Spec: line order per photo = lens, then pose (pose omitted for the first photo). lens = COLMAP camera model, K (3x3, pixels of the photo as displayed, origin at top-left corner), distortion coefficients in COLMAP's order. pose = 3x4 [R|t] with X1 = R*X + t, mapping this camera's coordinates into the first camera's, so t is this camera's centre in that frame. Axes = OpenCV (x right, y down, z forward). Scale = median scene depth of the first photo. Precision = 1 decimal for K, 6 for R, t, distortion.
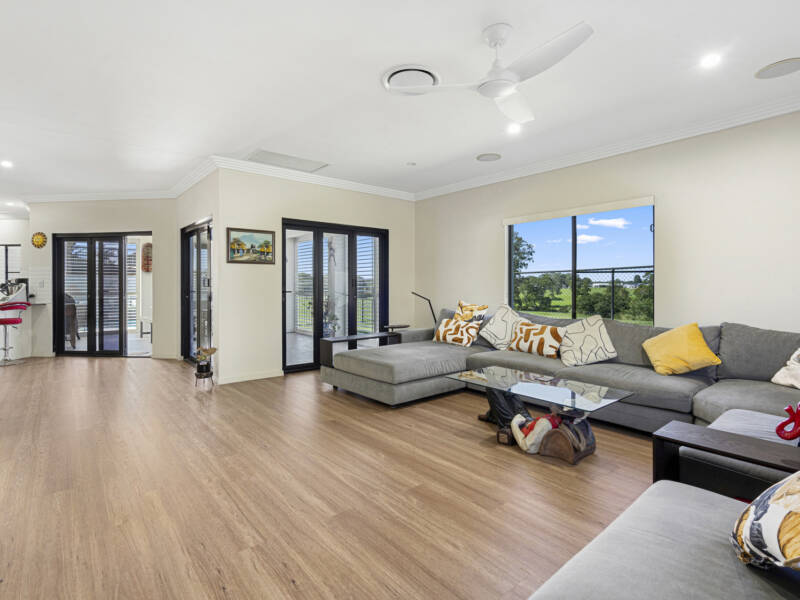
lens RADIAL K [[410.8, 0, 393.9], [0, 410.8, 284.2], [0, 0, 1]] dist [-0.001142, -0.000048]
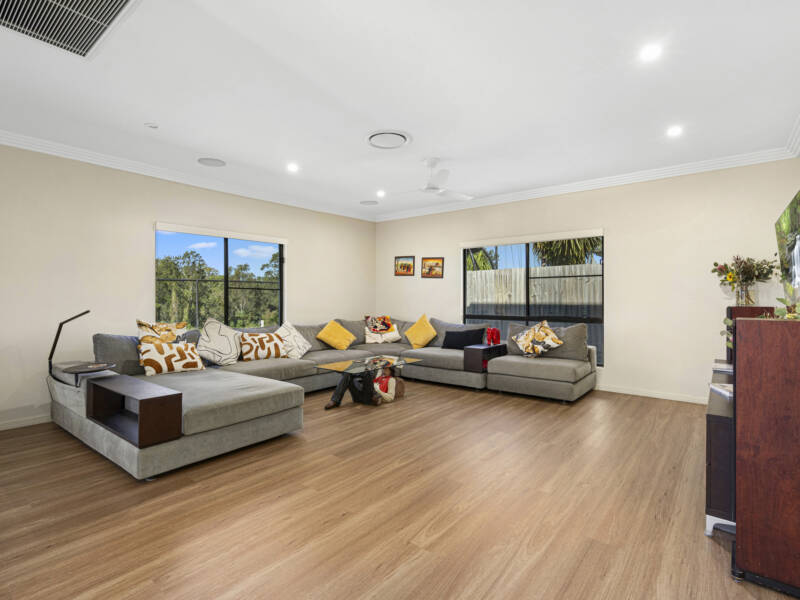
lens RADIAL K [[410.8, 0, 394.2], [0, 410.8, 298.5], [0, 0, 1]] dist [-0.001142, -0.000048]
pose [[-0.199155, 0.000177, 0.979968, -0.883794], [-0.003965, 0.999992, -0.000987, -0.000519], [-0.979960, -0.004082, -0.199153, 0.900391]]
